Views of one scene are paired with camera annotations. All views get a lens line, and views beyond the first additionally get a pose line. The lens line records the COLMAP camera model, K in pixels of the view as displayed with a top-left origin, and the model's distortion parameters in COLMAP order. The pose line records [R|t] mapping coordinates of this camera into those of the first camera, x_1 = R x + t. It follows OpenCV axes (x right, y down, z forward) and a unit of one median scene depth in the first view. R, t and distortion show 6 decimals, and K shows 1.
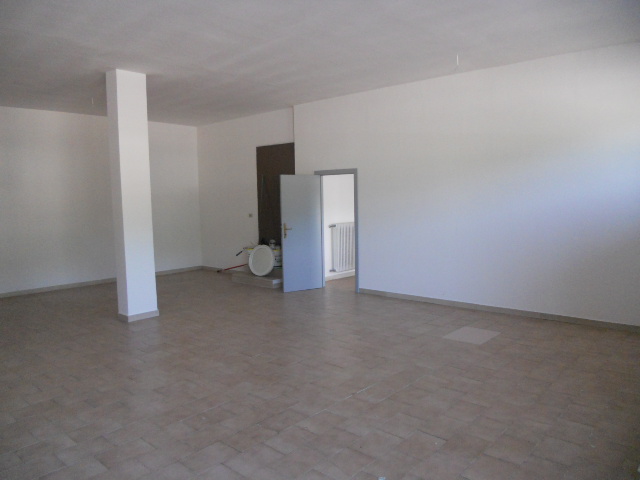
lens RADIAL K [[488.1, 0, 320.0], [0, 488.1, 240.0], [0, 0, 1]] dist [-0.037779, 0.002012]
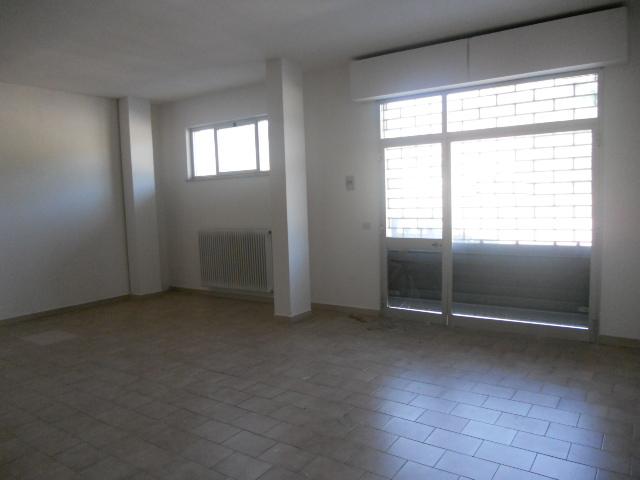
lens RADIAL K [[499.5, 0, 318.4], [0, 499.5, 243.4], [0, 0, 1]] dist [-0.017721, 0.001540]
pose [[-0.128906, -0.070039, 0.989180, -1.265209], [0.123193, 0.988645, 0.086055, -0.043240], [-0.983975, 0.132953, -0.118814, 0.816970]]
